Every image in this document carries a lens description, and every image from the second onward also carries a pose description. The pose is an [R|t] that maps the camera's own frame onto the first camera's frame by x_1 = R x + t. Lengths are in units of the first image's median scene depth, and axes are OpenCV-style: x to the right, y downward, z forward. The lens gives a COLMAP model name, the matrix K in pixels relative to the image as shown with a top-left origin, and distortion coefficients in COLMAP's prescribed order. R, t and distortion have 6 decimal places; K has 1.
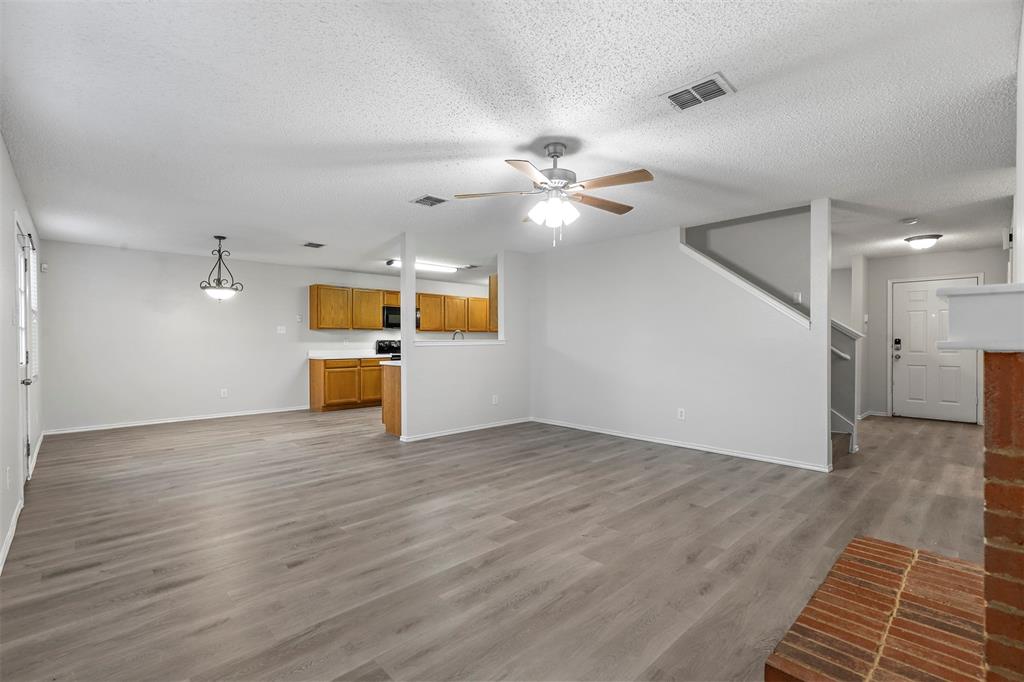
lens RADIAL K [[465.3, 0, 510.5], [0, 465.3, 345.9], [0, 0, 1]] dist [0.001918, 0.000886]
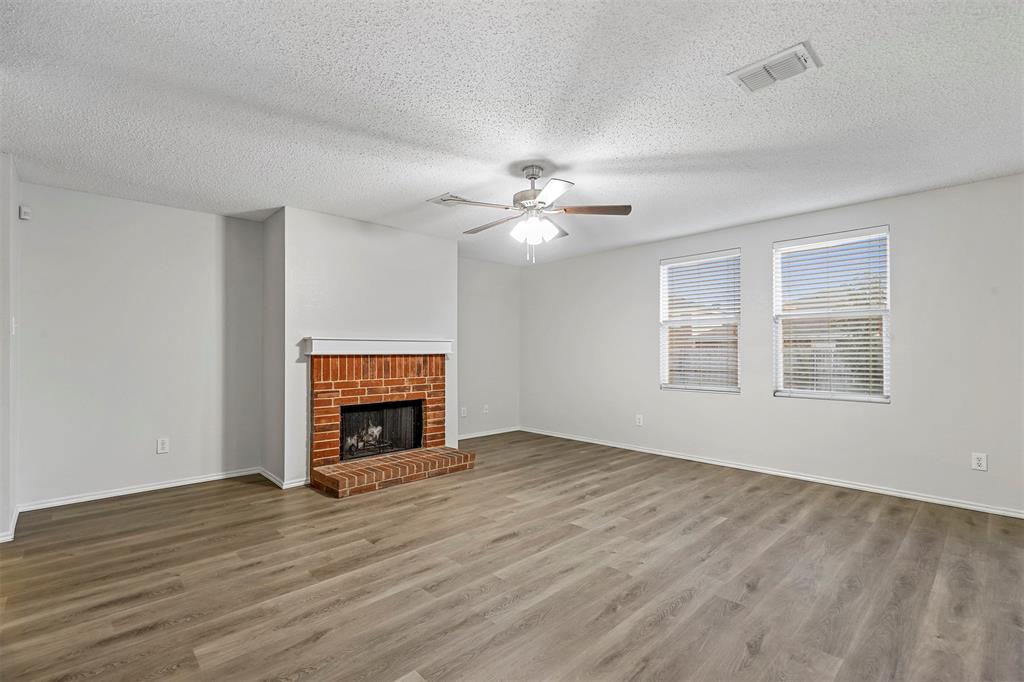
lens RADIAL K [[465.3, 0, 510.5], [0, 465.3, 345.9], [0, 0, 1]] dist [0.001918, 0.000886]
pose [[-0.999989, 0.004615, 0.001199, 0.137642], [0.004615, 0.999989, -0.000116, -0.024177], [-0.001200, -0.000111, -0.999999, 1.929722]]
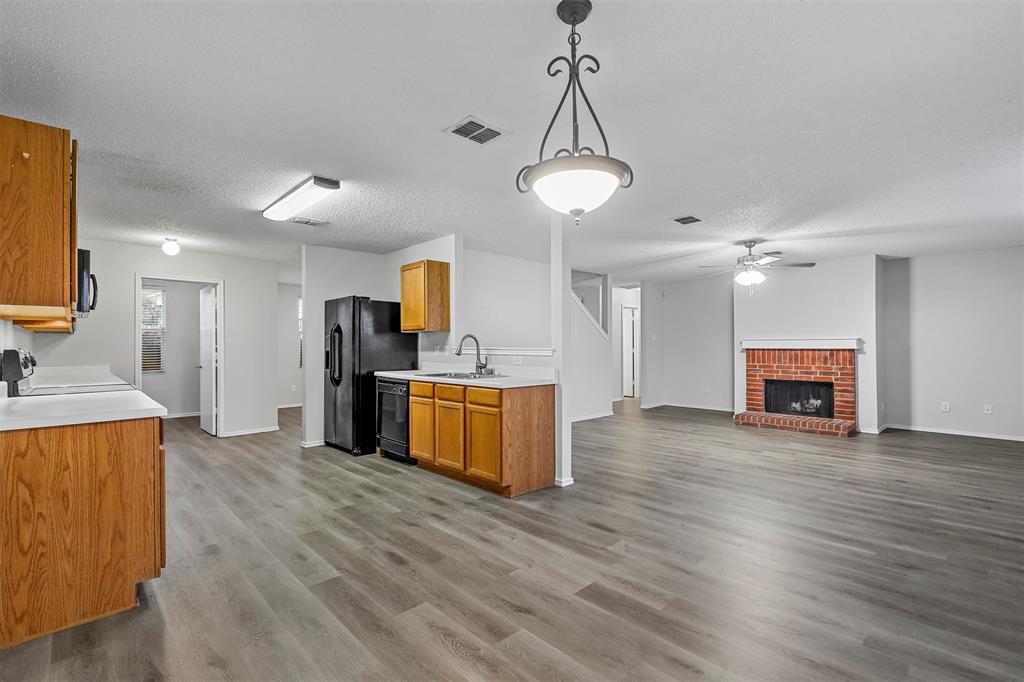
lens RADIAL K [[465.3, 0, 510.5], [0, 465.3, 345.9], [0, 0, 1]] dist [0.001918, 0.000886]
pose [[-0.004083, 0.001922, 0.999990, -1.627526], [0.013985, 0.999900, -0.001864, -0.028045], [-0.999894, 0.013977, -0.004109, 1.834719]]
